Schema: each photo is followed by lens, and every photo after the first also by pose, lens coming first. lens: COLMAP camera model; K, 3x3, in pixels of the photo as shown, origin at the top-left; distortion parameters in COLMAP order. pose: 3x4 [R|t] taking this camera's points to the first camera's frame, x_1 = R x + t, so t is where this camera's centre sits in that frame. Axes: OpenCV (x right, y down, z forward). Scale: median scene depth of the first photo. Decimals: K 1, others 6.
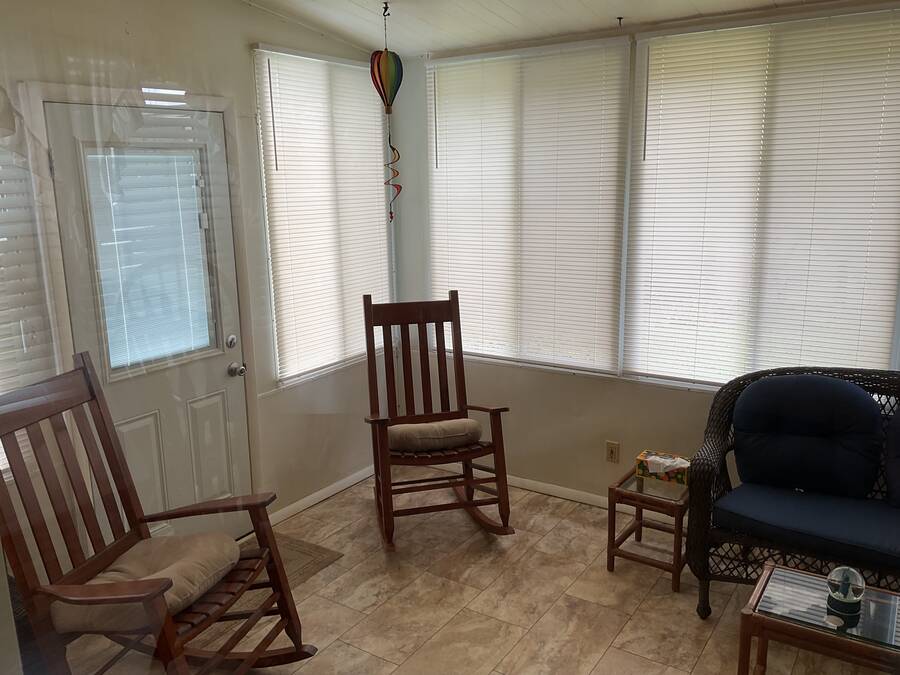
lens RADIAL K [[744.0, 0, 450.0], [0, 744.0, 337.5], [0, 0, 1]] dist [0.111594, -0.217694]
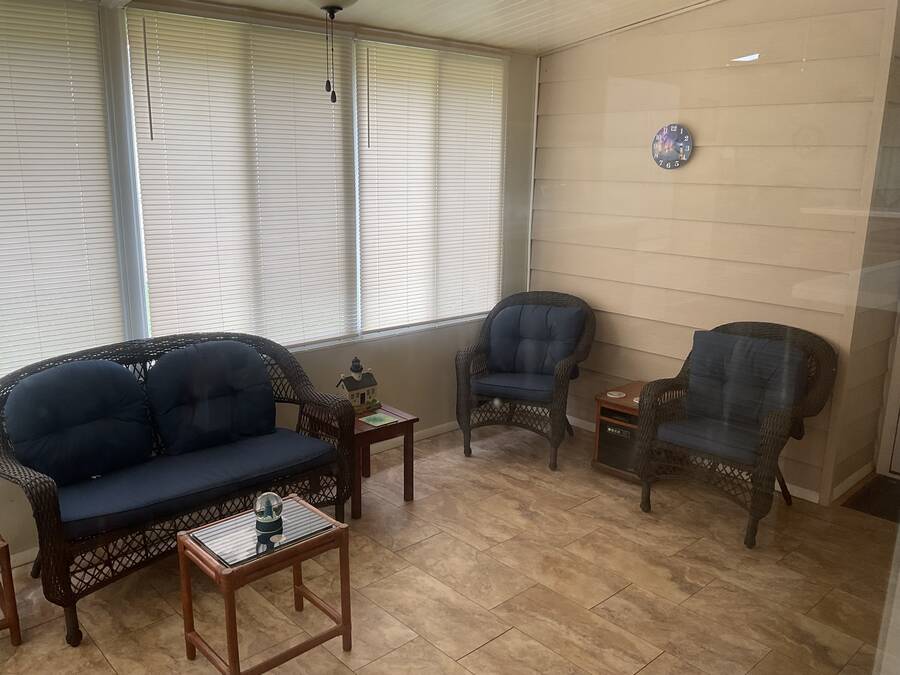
lens RADIAL K [[744.0, 0, 450.0], [0, 744.0, 337.5], [0, 0, 1]] dist [0.111594, -0.217694]
pose [[0.247096, -0.181377, 0.951864, -0.605445], [0.188475, 0.972560, 0.136394, -0.057219], [-0.950484, 0.145701, 0.274501, 0.418015]]
